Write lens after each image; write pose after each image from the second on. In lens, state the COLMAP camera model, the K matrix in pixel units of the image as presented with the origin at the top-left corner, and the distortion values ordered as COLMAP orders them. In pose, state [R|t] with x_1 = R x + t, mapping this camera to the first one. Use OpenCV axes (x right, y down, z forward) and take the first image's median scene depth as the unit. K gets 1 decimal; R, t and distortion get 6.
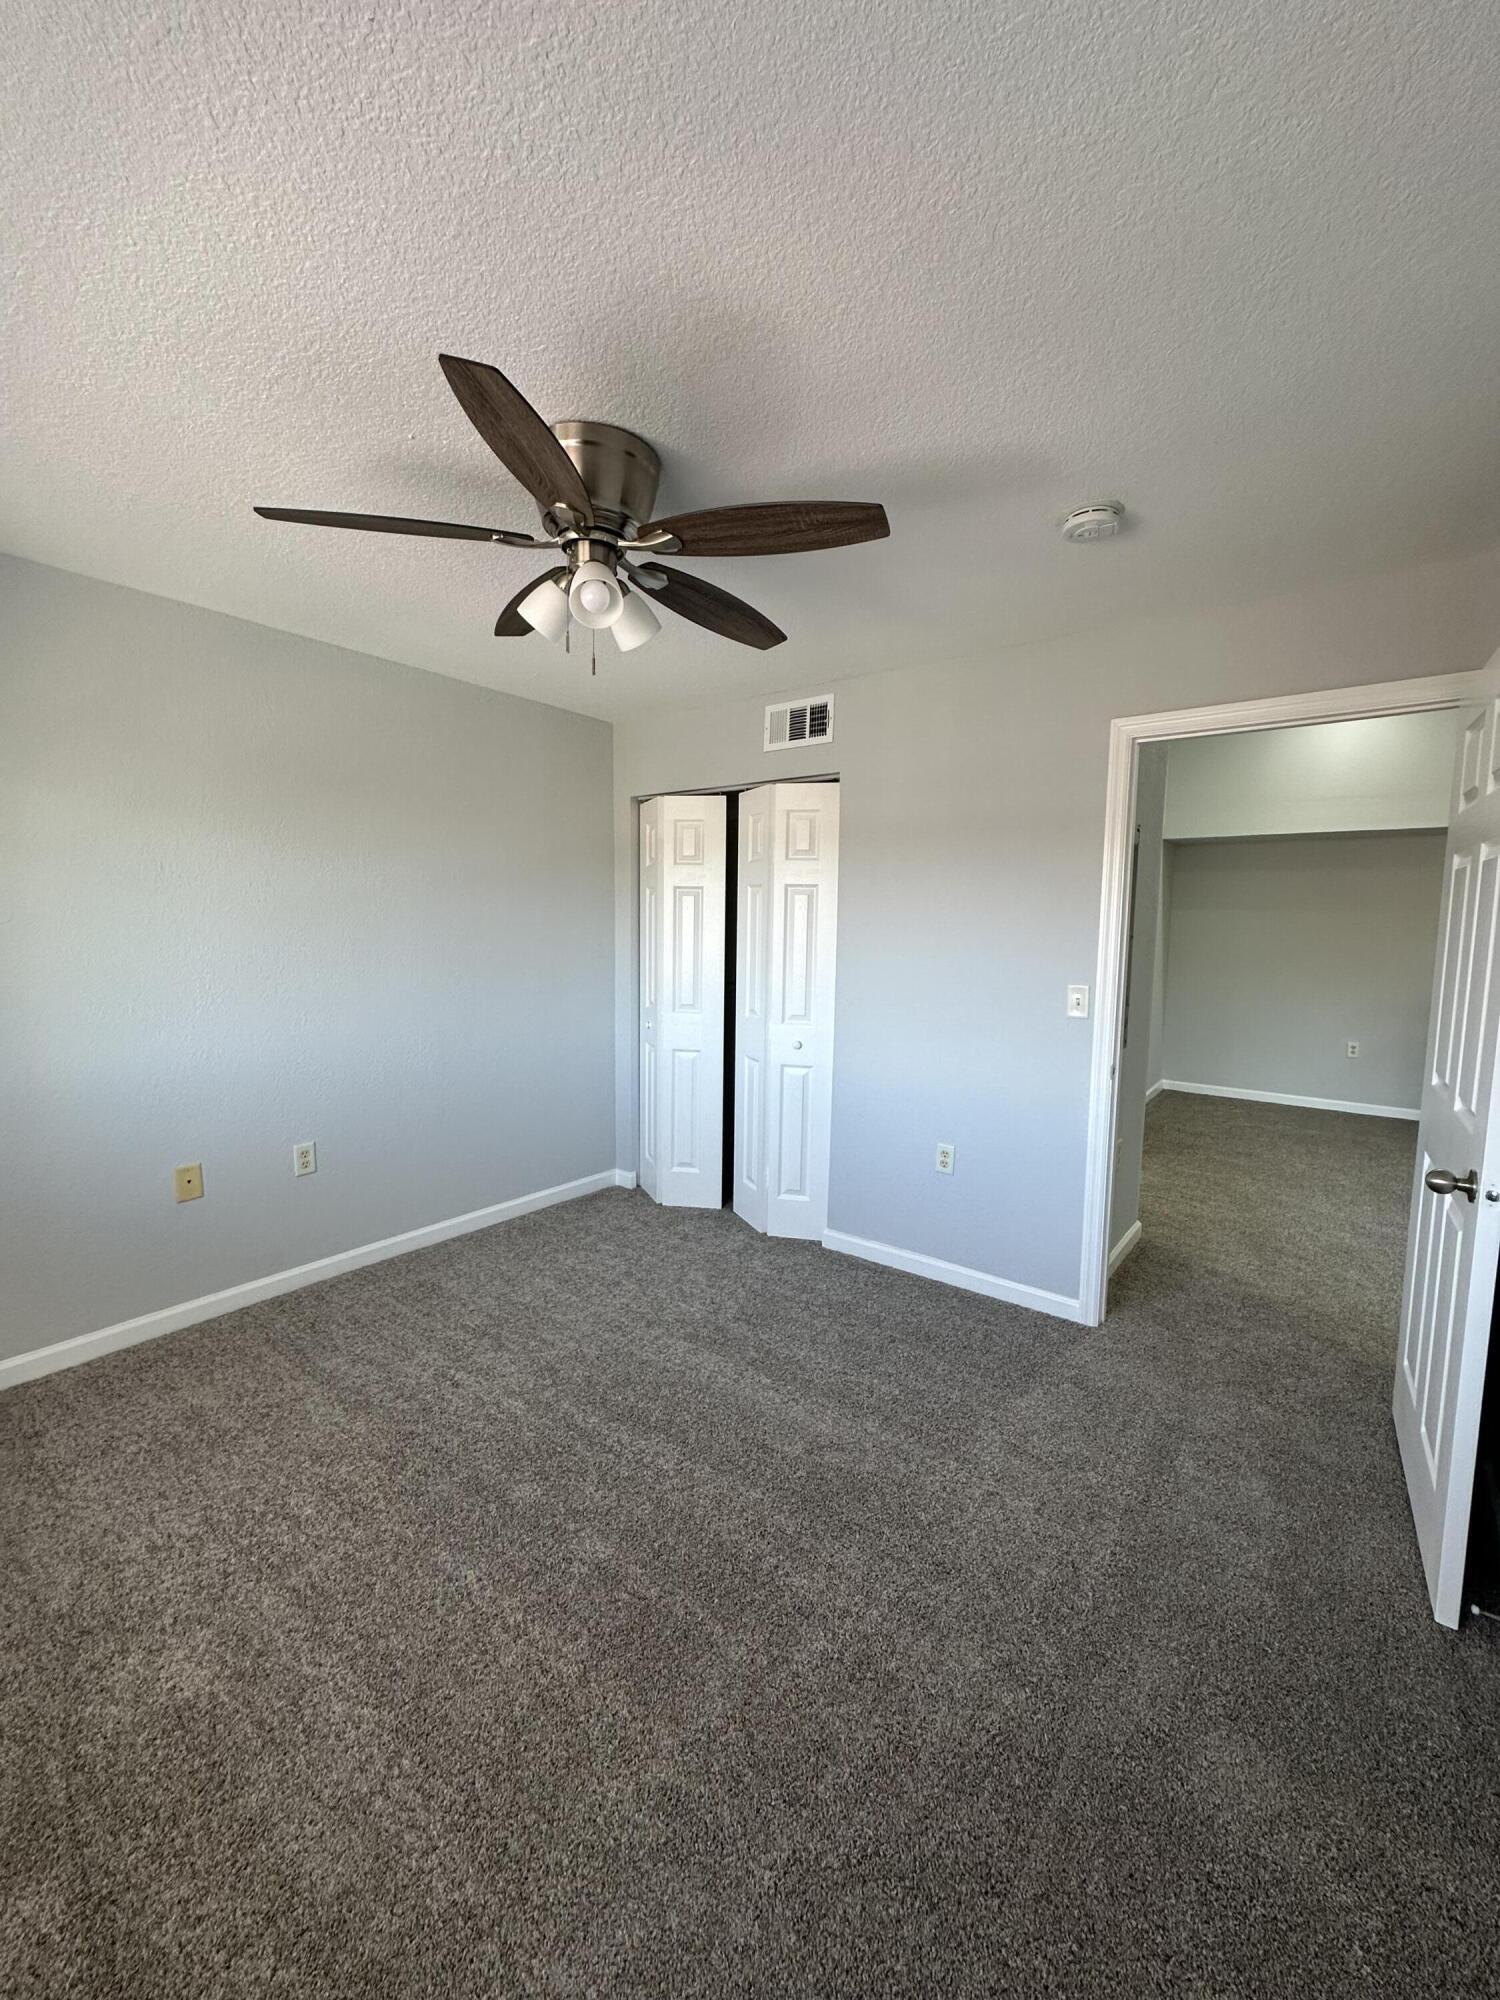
lens RADIAL K [[796.3, 0, 750.0], [0, 796.3, 1000.0], [0, 0, 1]] dist [-0.003331, 0.000784]
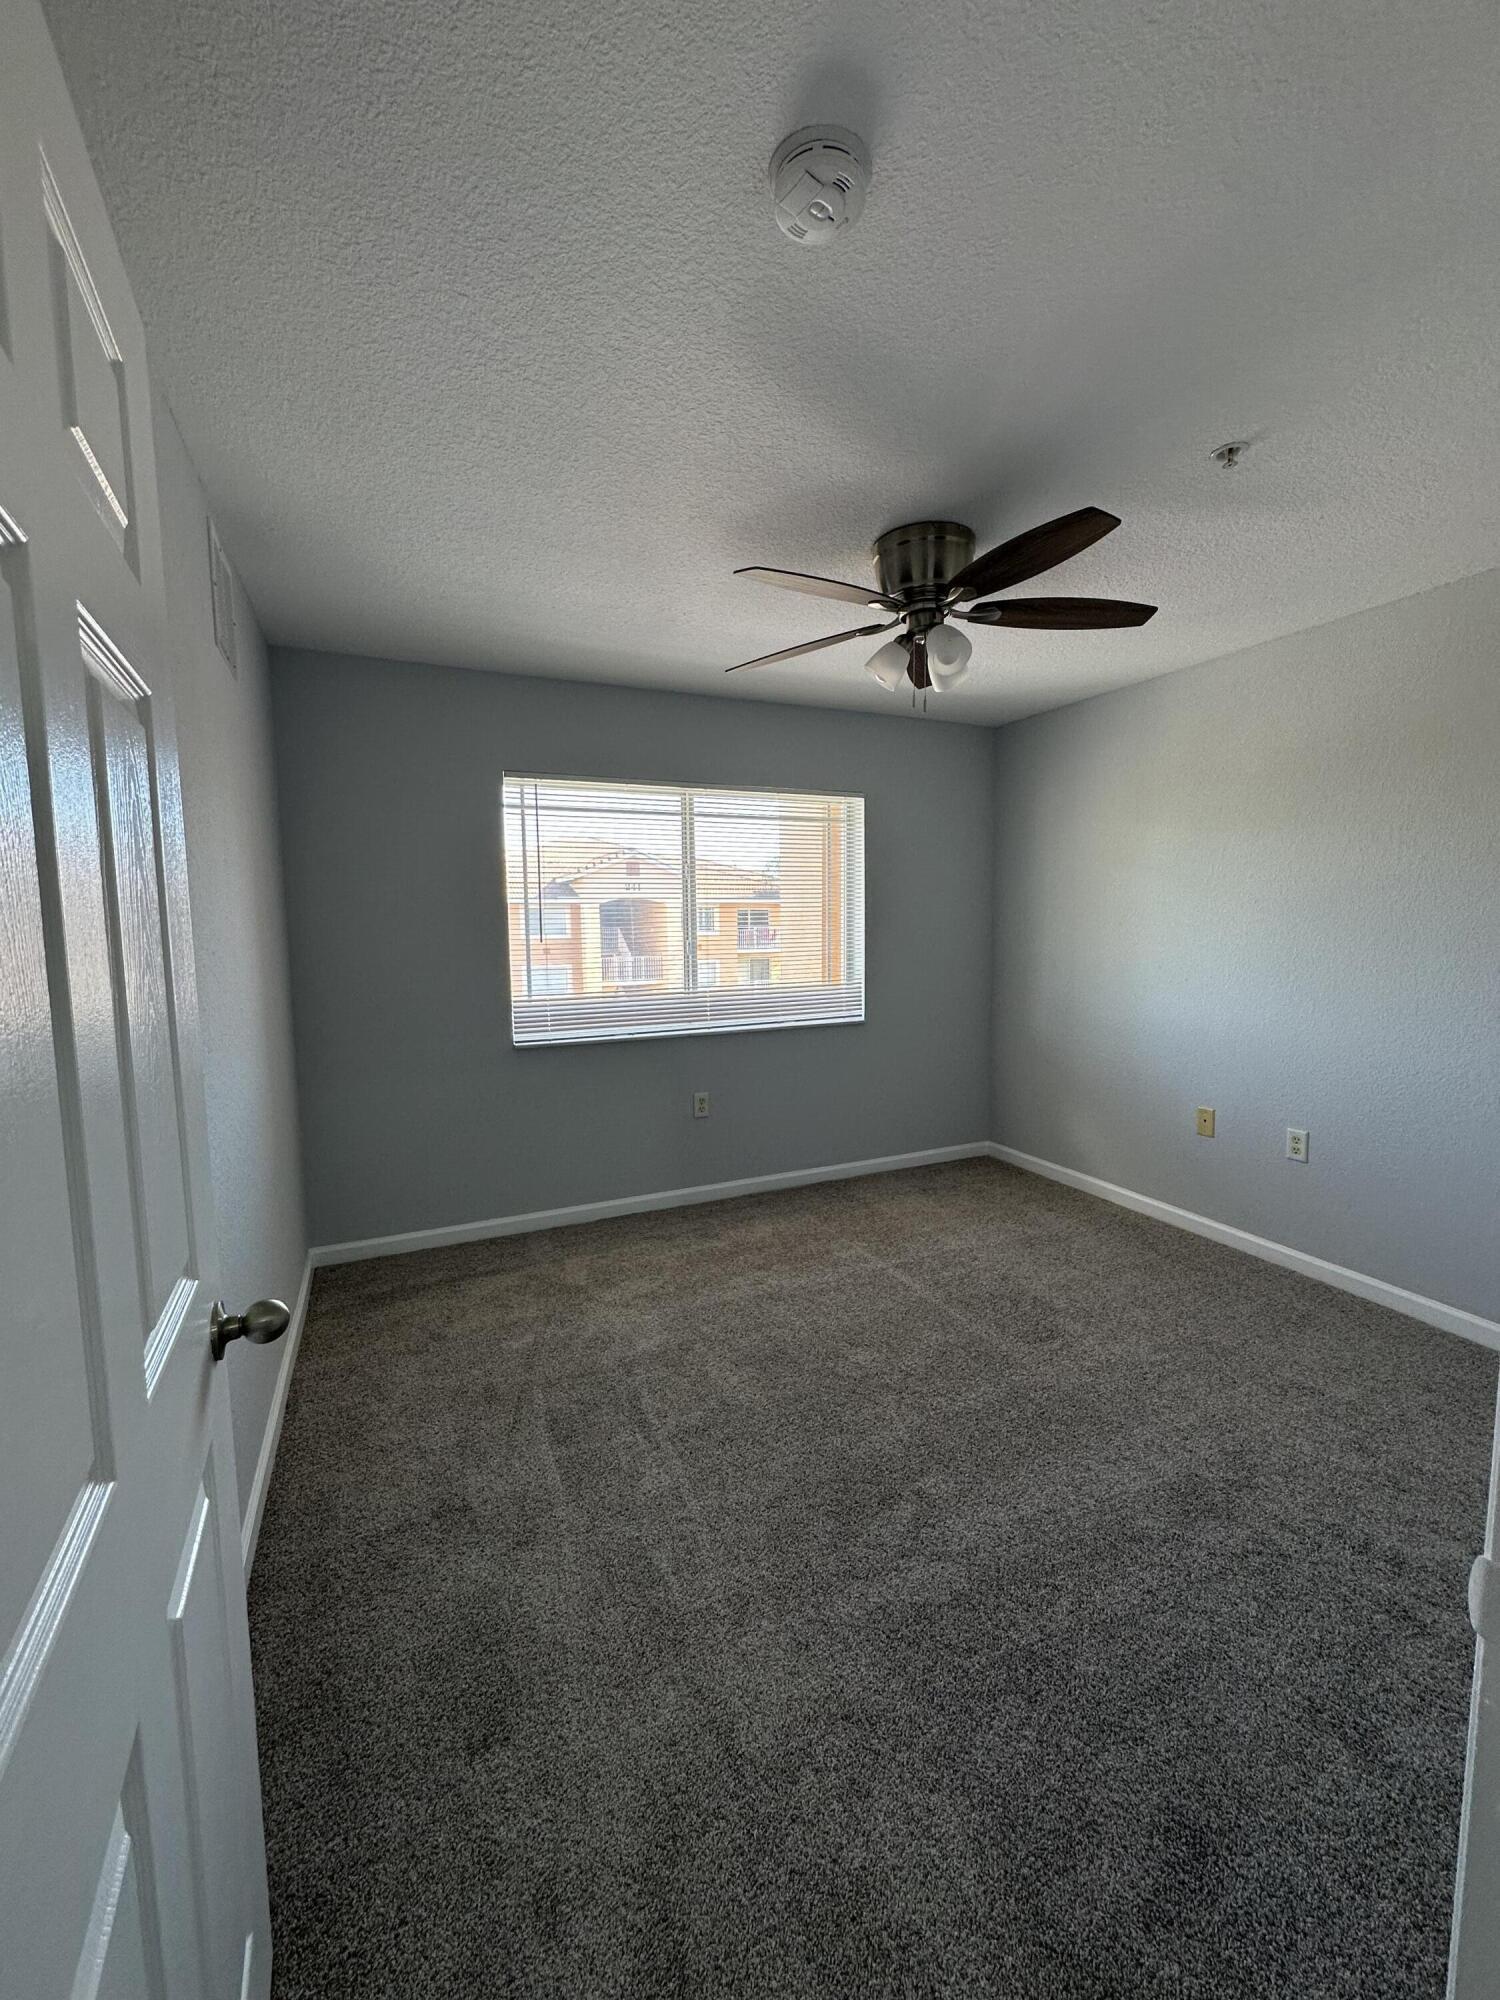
lens RADIAL K [[807.3, 0, 766.9], [0, 807.3, 1002.7], [0, 0, 1]] dist [-0.008112, 0.000099]
pose [[-0.461197, 0.079332, -0.883744, 0.745477], [-0.086797, 0.987185, 0.133914, -0.068089], [0.883042, 0.138467, -0.448401, 0.966332]]
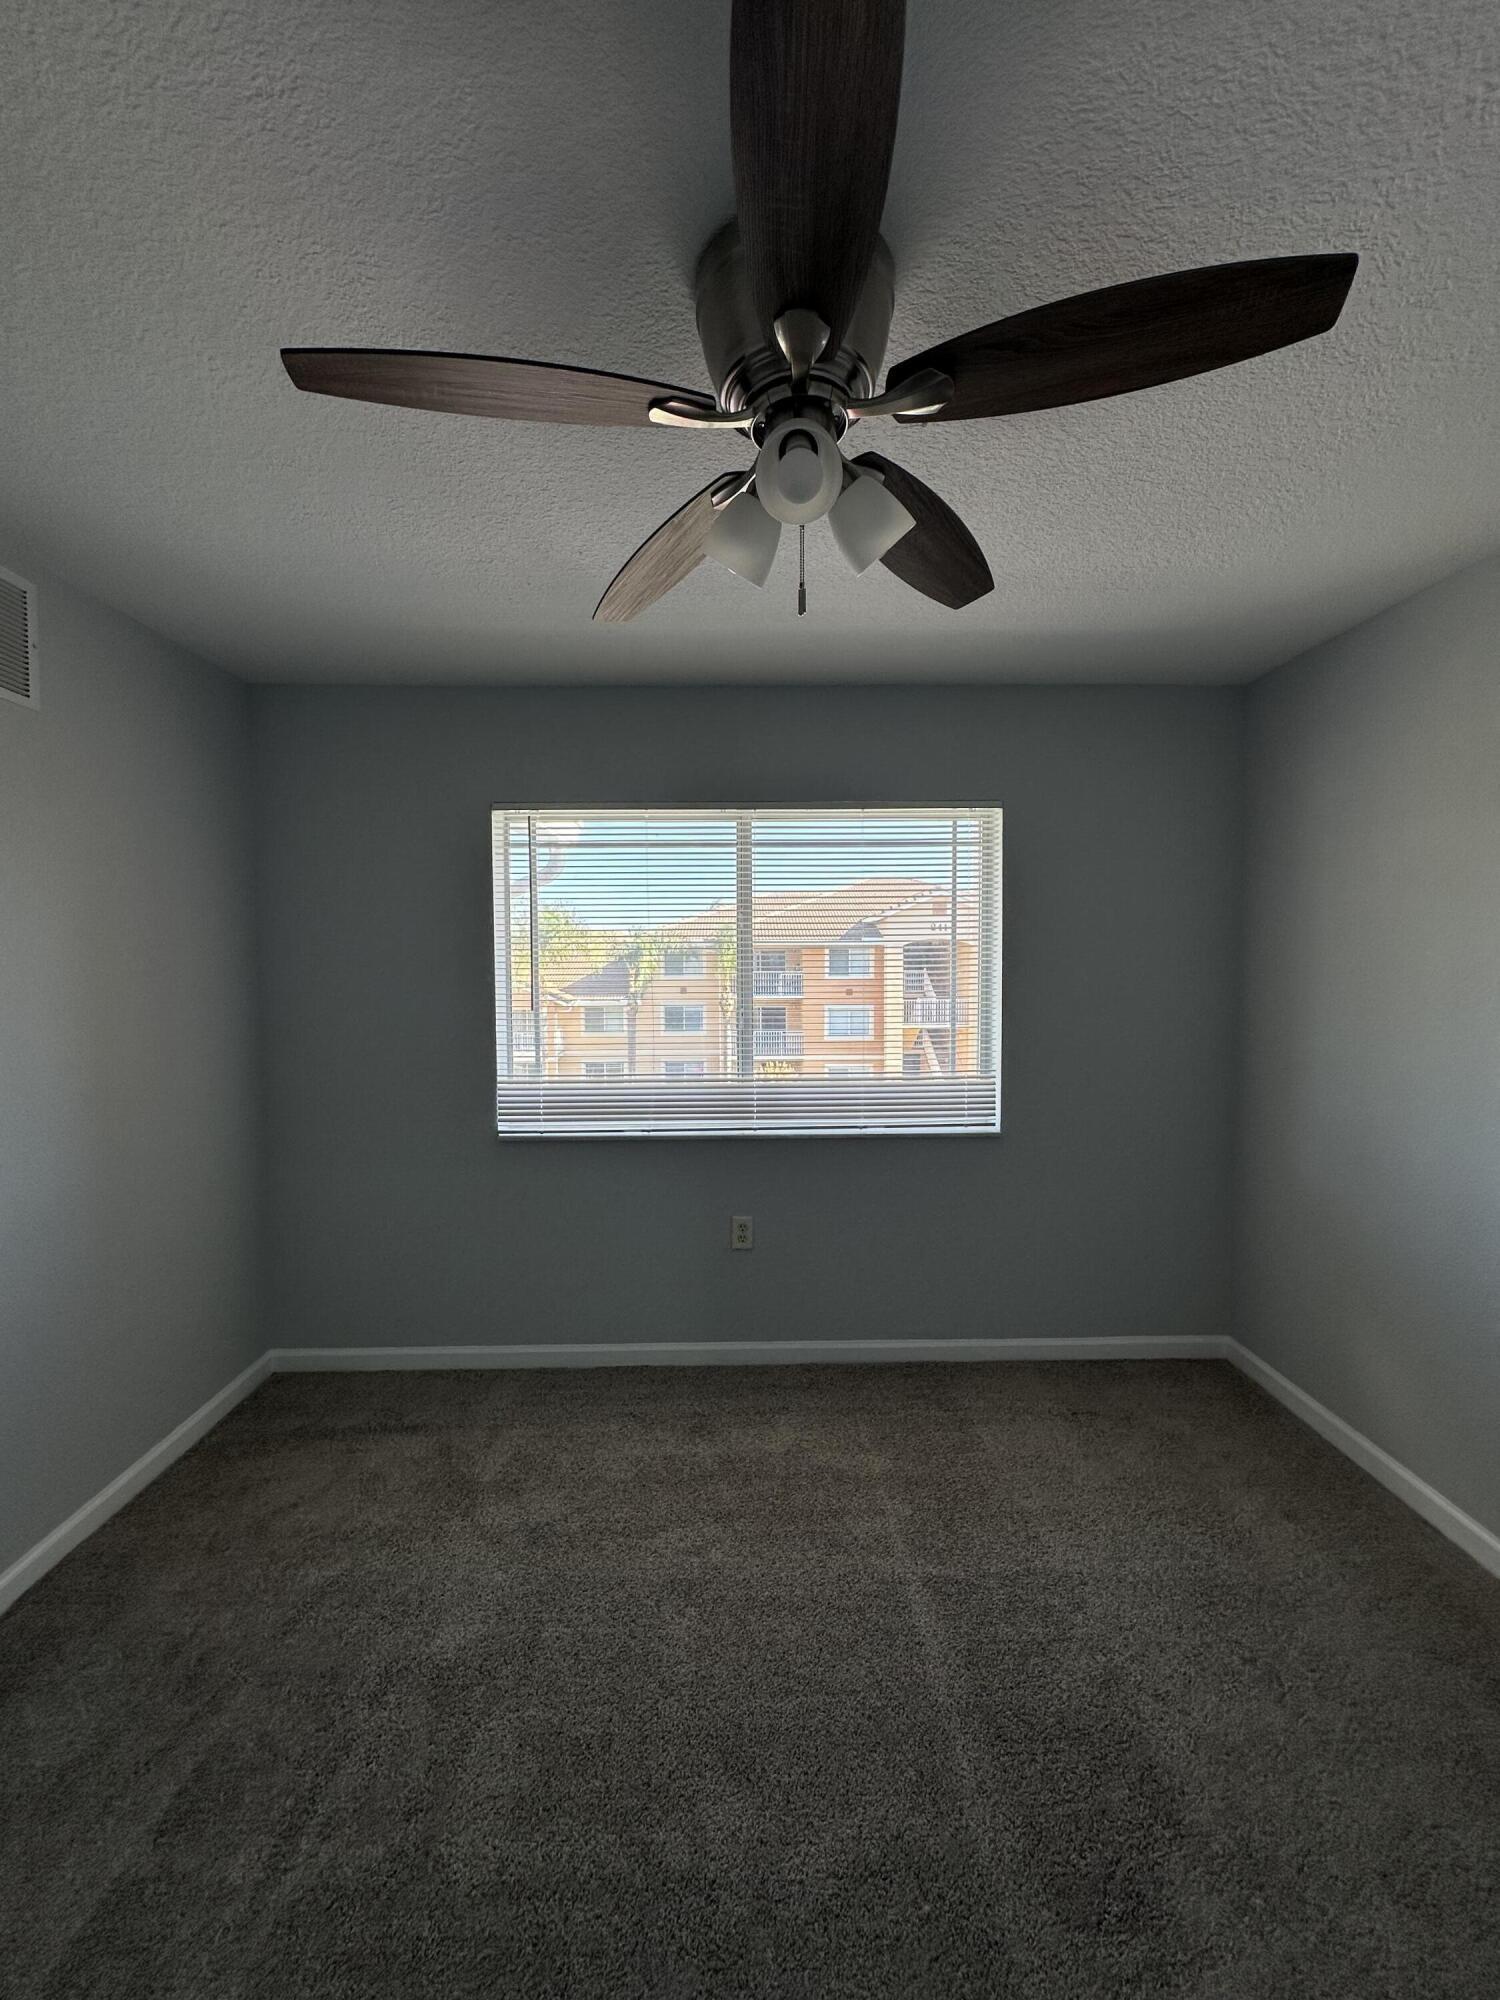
lens RADIAL K [[807.9, 0, 753.7], [0, 807.9, 999.1], [0, 0, 1]] dist [-0.007824, 0.000603]
pose [[-0.783097, 0.016288, -0.621686, 0.170711], [-0.071495, 0.990671, 0.116013, -0.116278], [0.617776, 0.135297, -0.774628, 1.037650]]
